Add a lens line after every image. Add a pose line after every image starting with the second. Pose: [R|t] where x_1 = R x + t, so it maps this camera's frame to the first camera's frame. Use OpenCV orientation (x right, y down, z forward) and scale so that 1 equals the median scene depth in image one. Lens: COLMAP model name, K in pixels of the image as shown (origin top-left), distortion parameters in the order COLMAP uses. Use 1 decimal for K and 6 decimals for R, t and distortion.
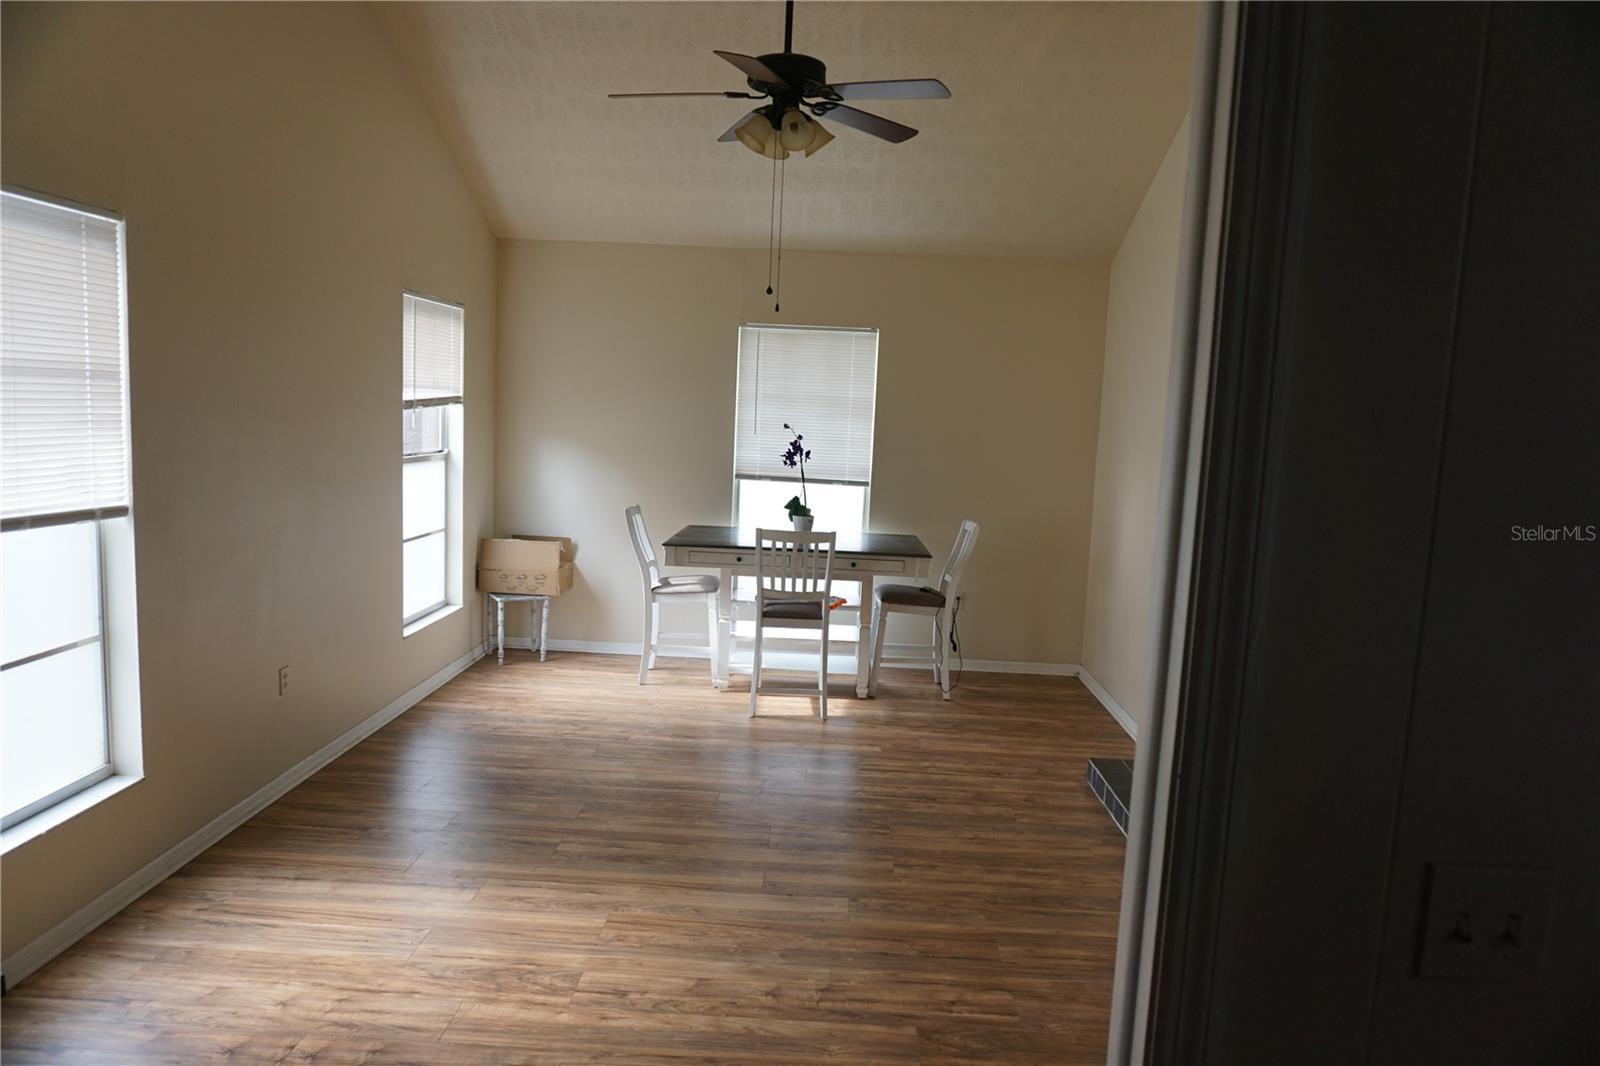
lens RADIAL K [[1063.6, 0, 805.9], [0, 1063.6, 538.2], [0, 0, 1]] dist [-0.059425, 0.041727]
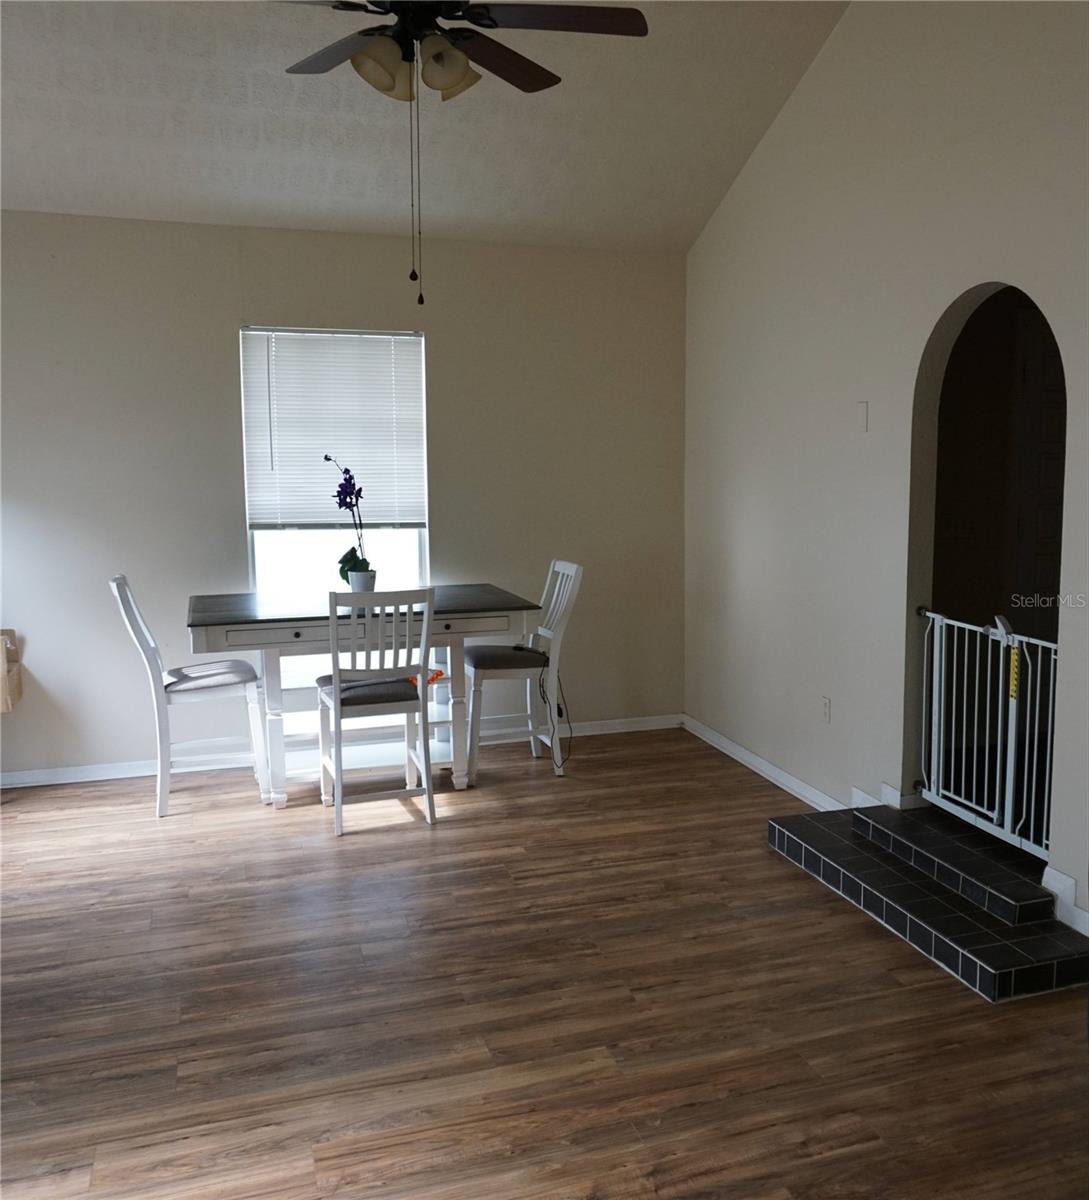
lens RADIAL K [[1168.7, 0, 544.5], [0, 1168.7, 600.0], [0, 0, 1]] dist [-0.033603, 0.009041]
pose [[0.908353, -0.089818, 0.408445, -0.249011], [0.081626, 0.995958, 0.037484, -0.022407], [-0.410160, -0.000709, 0.912013, 0.167698]]
